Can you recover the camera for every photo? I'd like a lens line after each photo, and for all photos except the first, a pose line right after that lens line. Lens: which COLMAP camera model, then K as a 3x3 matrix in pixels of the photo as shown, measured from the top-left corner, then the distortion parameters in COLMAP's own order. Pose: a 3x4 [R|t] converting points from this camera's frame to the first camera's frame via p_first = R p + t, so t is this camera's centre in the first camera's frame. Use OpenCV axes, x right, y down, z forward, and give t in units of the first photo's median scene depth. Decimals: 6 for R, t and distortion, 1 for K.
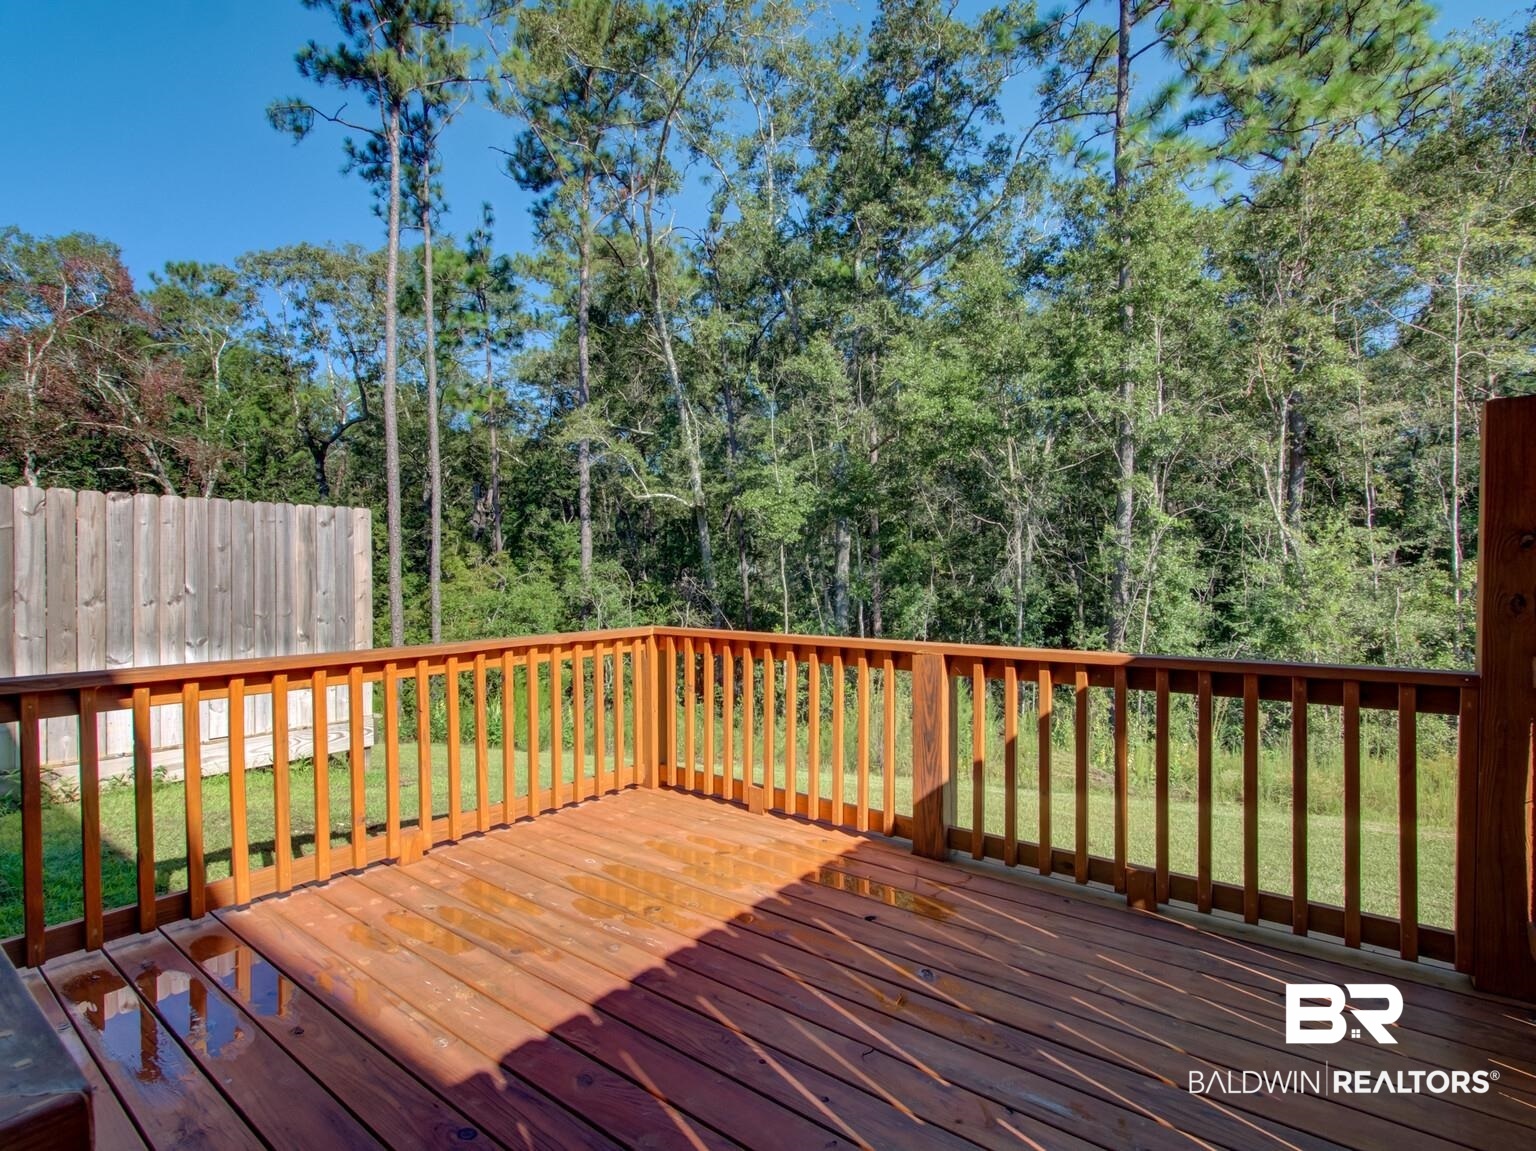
lens RADIAL K [[710.4, 0, 771.7], [0, 710.4, 588.4], [0, 0, 1]] dist [0.006820, -0.000379]
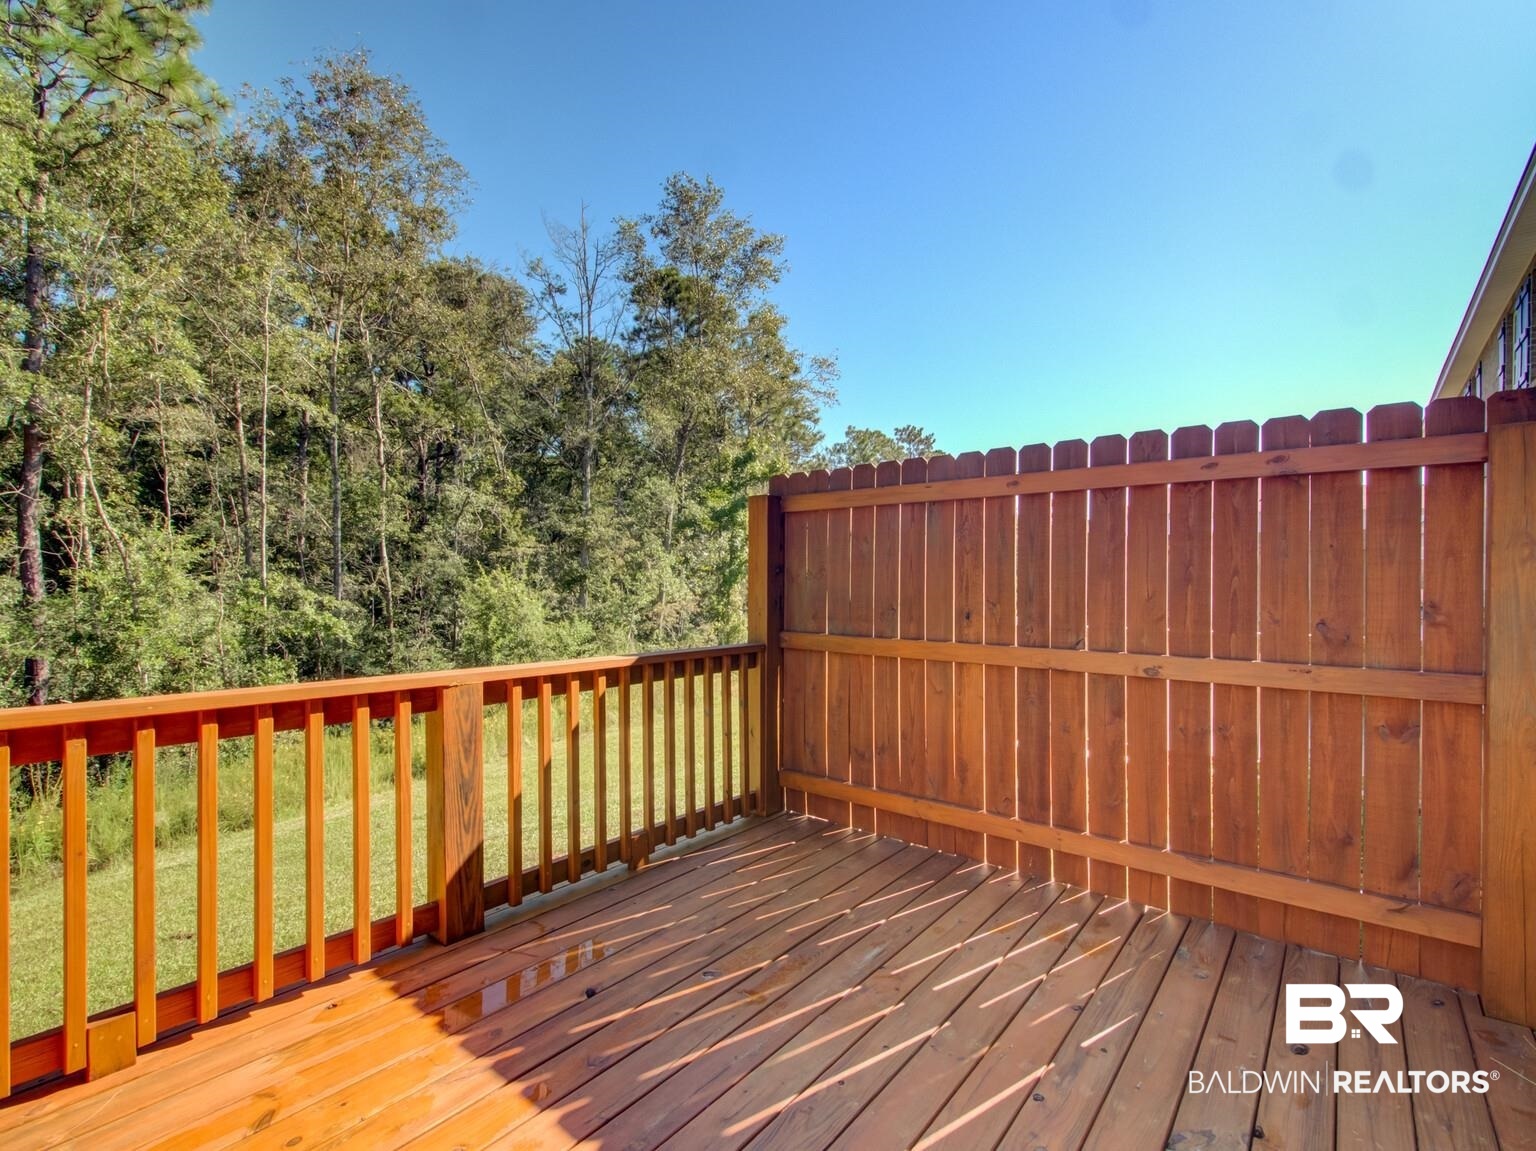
lens RADIAL K [[760.2, 0, 770.5], [0, 760.2, 581.0], [0, 0, 1]] dist [0.000634, -0.000284]
pose [[0.034439, 0.004332, 0.999397, -0.716700], [0.014662, 0.999881, -0.004840, -0.019266], [-0.999299, 0.014820, 0.034371, 0.700216]]
